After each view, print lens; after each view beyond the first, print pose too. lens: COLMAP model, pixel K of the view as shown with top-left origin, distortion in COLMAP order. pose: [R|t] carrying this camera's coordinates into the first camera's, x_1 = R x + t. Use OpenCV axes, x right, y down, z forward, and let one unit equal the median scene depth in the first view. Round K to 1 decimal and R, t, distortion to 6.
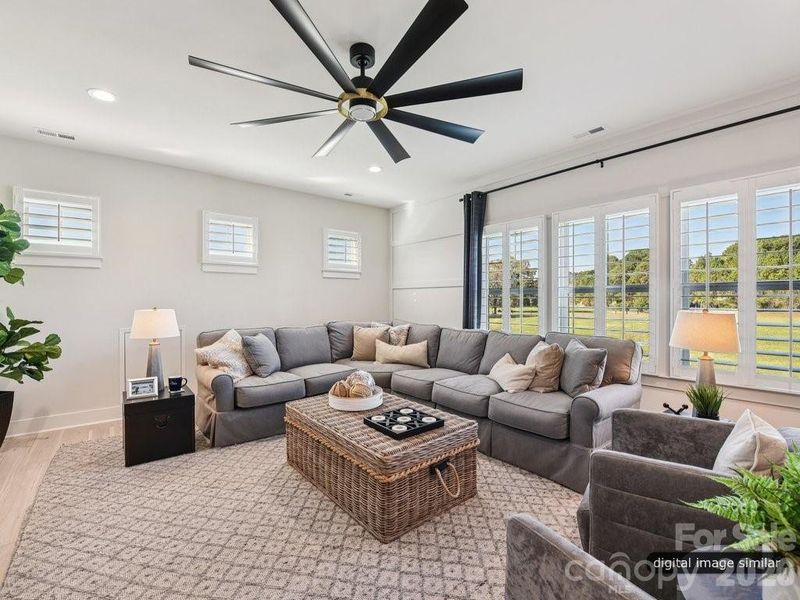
lens RADIAL K [[357.9, 0, 398.1], [0, 357.9, 296.6], [0, 0, 1]] dist [-0.000061, -0.000933]
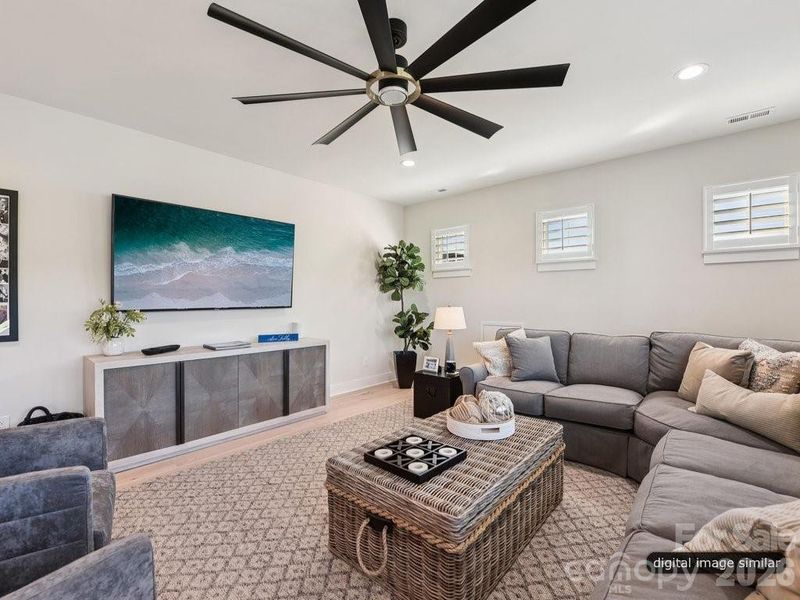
lens RADIAL K [[357.9, 0, 398.1], [0, 357.9, 296.6], [0, 0, 1]] dist [-0.000061, -0.000933]
pose [[0.187964, -0.006072, -0.982157, 0.534944], [0.013900, 0.999897, -0.003521, -0.000001], [0.982078, -0.012991, 0.188029, 0.556401]]
